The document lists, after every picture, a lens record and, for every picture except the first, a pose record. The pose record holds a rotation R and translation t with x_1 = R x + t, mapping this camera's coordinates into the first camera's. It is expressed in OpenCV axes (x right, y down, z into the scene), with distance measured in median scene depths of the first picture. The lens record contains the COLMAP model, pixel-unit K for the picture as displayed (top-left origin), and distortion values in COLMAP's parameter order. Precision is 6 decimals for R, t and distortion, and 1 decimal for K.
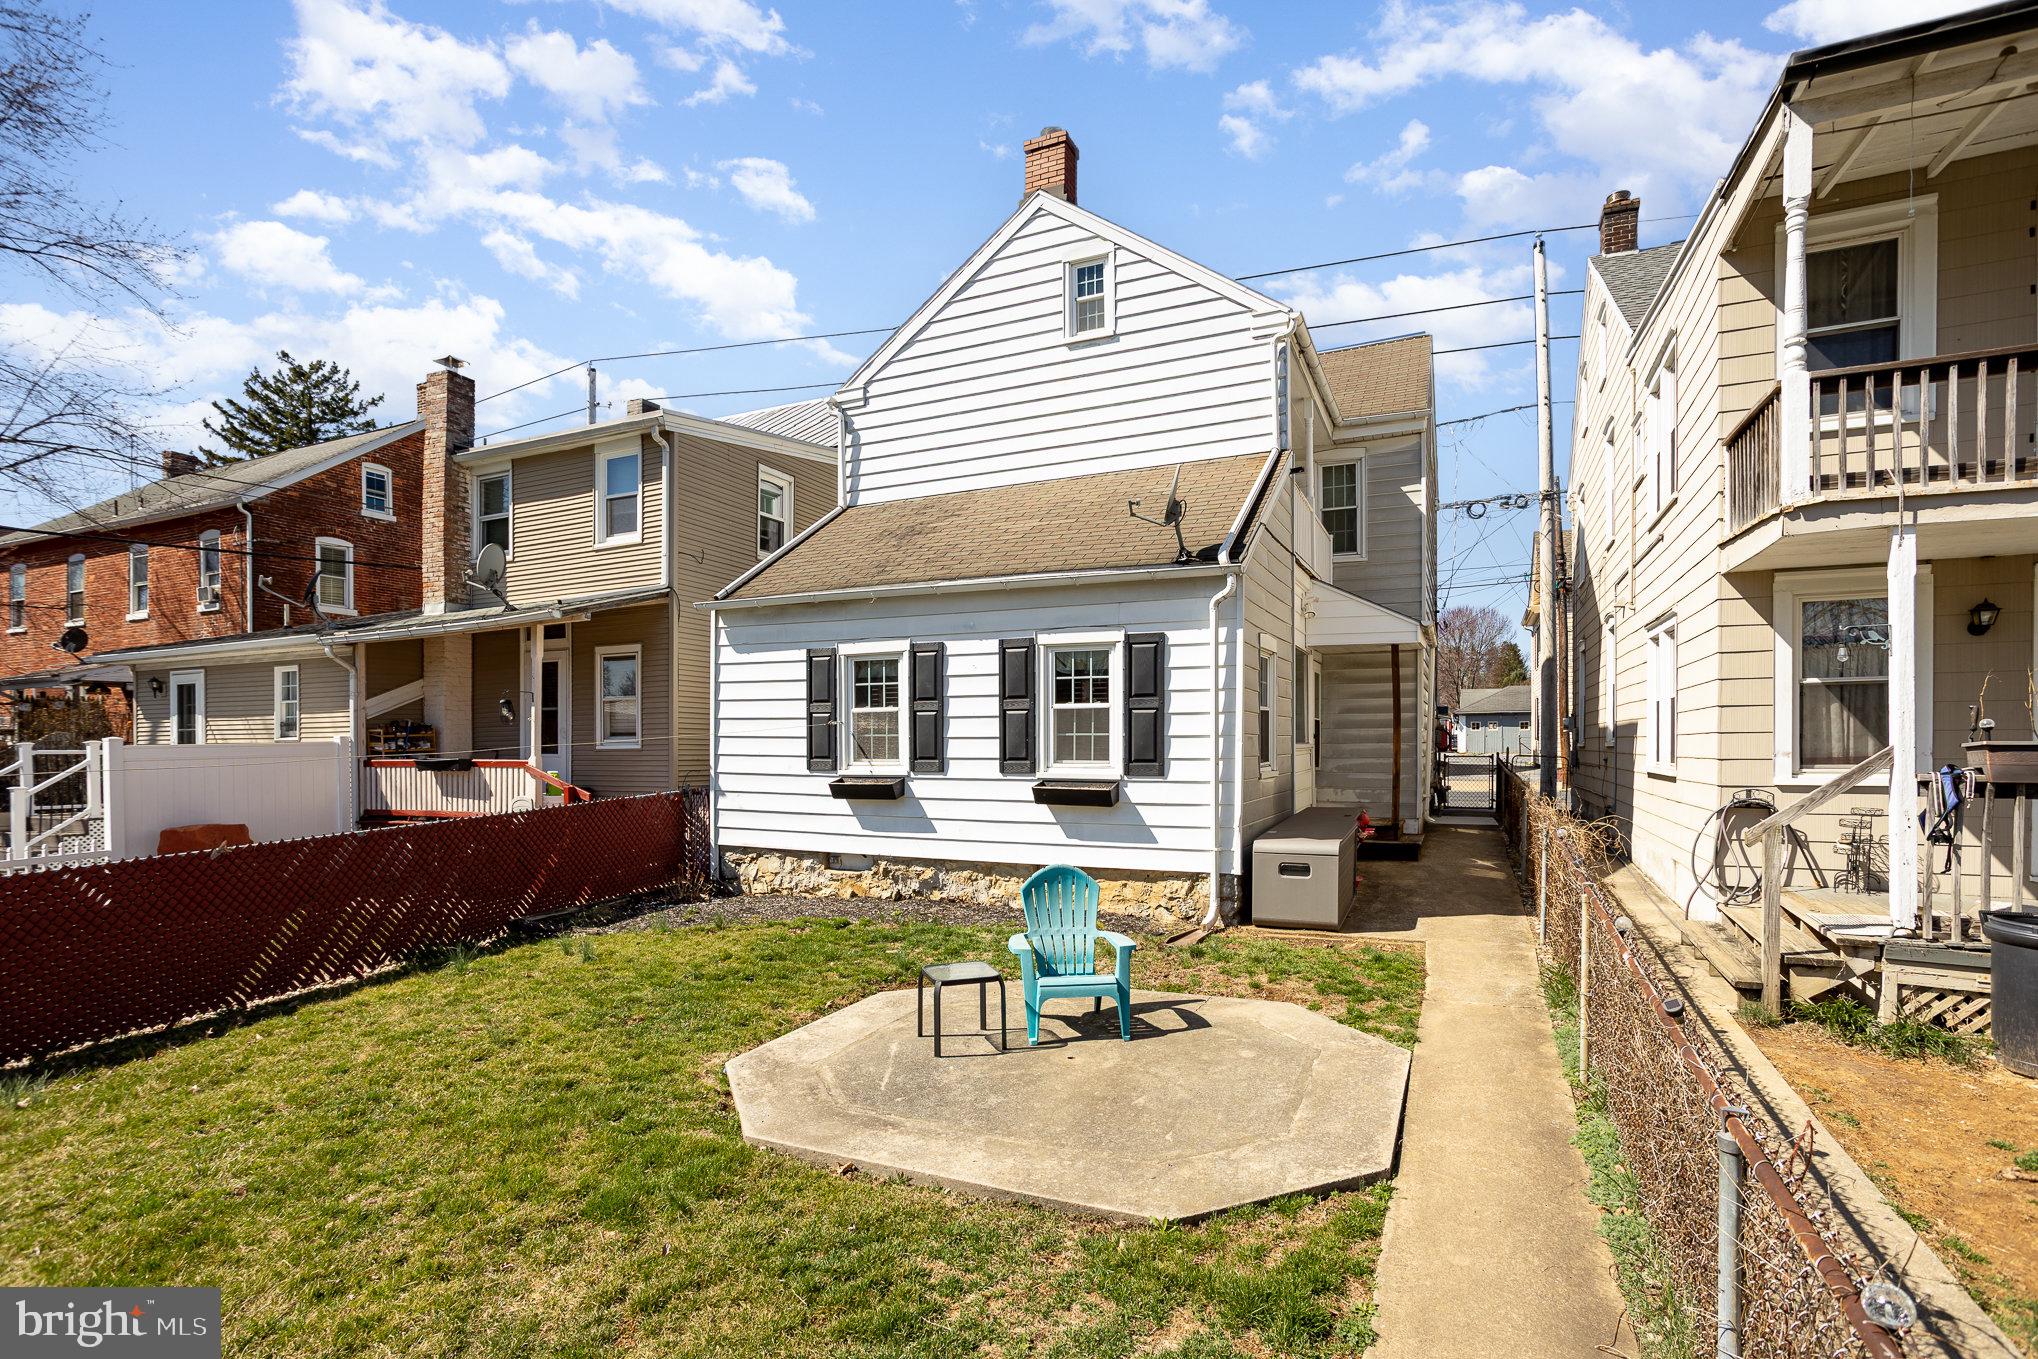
lens RADIAL K [[974.5, 0, 1034.1], [0, 974.5, 754.9], [0, 0, 1]] dist [-0.006709, 0.001405]
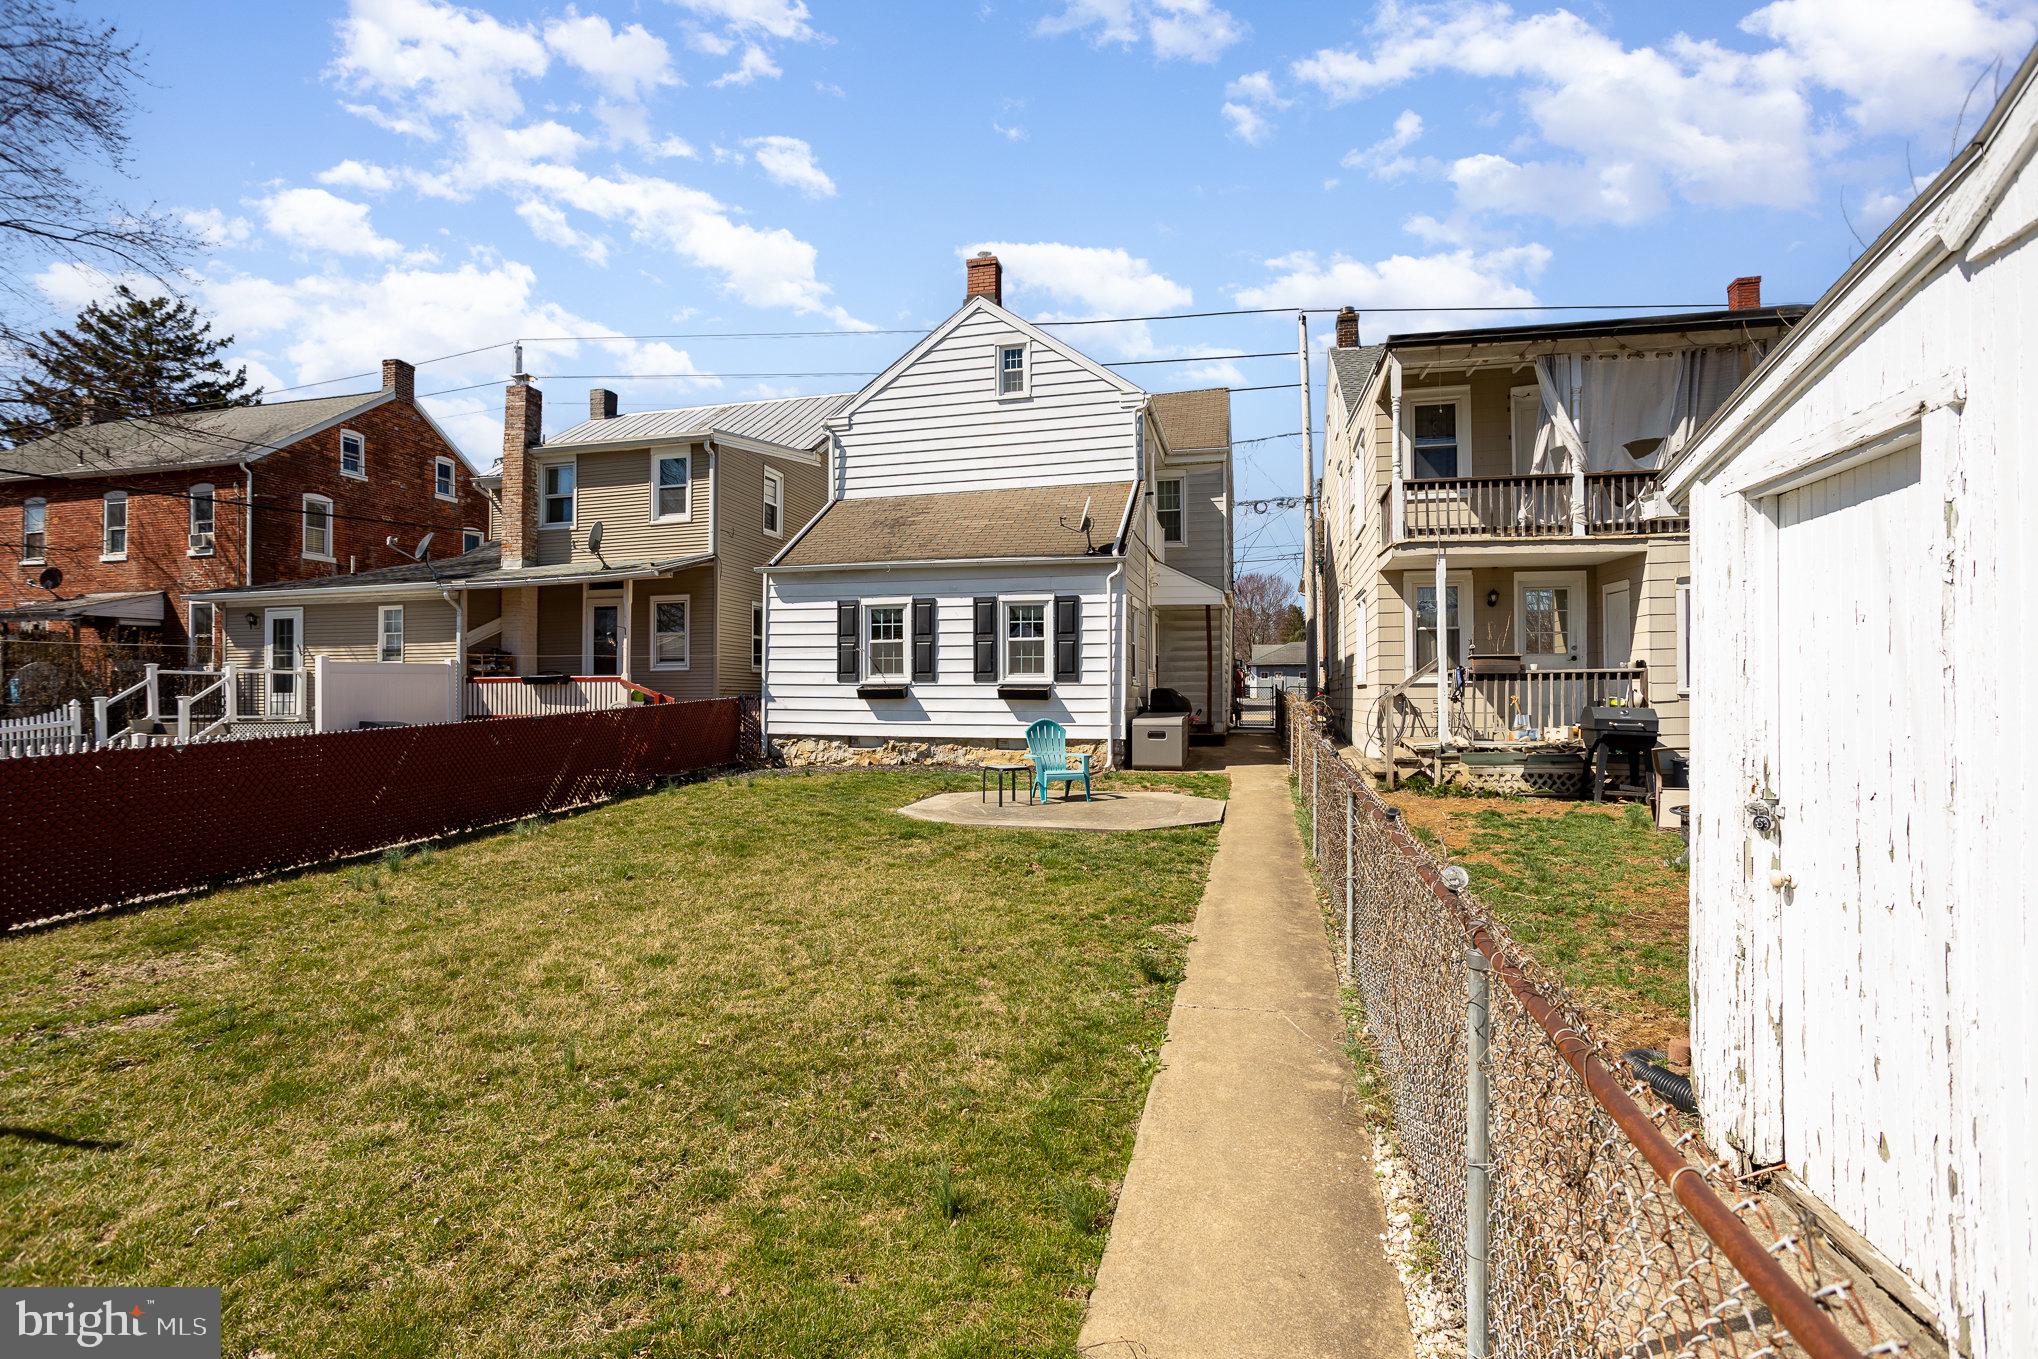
lens RADIAL K [[974.5, 0, 1018.9], [0, 974.5, 677.1], [0, 0, 1]] dist [-0.006709, 0.001405]
pose [[0.984520, 0.005999, 0.175172, -0.196161], [-0.000150, 0.999443, -0.033385, 0.052476], [-0.175274, 0.032842, 0.983972, -0.466537]]
